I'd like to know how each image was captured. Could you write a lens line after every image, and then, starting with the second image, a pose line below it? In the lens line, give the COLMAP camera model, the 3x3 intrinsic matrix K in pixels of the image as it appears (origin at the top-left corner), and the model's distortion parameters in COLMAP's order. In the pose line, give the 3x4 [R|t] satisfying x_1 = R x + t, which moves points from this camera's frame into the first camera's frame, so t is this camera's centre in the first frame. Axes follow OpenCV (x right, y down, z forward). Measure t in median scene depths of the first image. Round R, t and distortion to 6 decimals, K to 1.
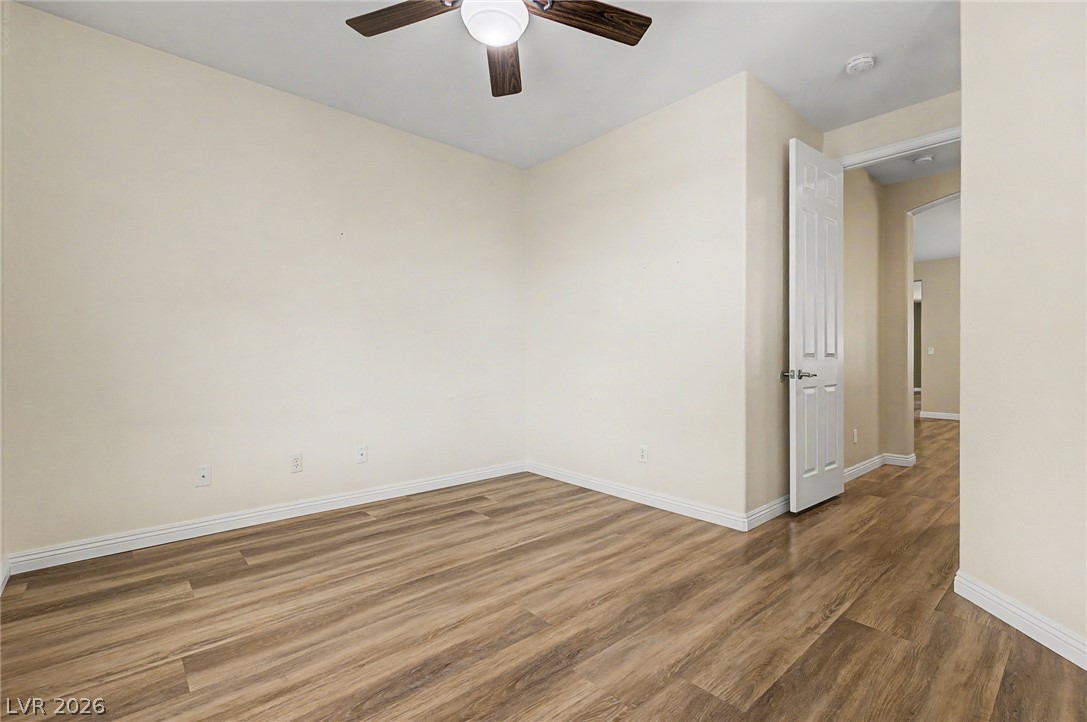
lens RADIAL K [[456.7, 0, 540.5], [0, 456.7, 359.2], [0, 0, 1]] dist [0.016285, 0.000226]
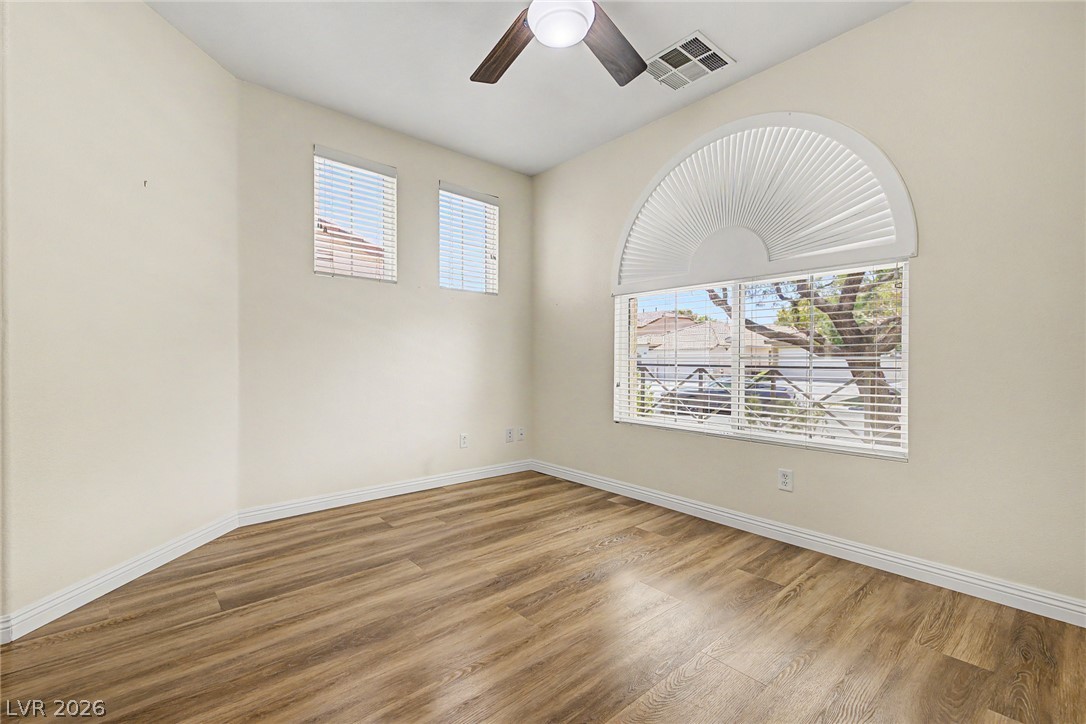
lens RADIAL K [[456.3, 0, 546.8], [0, 456.3, 361.6], [0, 0, 1]] dist [0.016285, 0.000226]
pose [[-0.999988, -0.001995, 0.004461, -0.077971], [-0.001980, 0.999992, 0.003467, -0.005901], [-0.004468, 0.003458, -0.999984, 2.046353]]
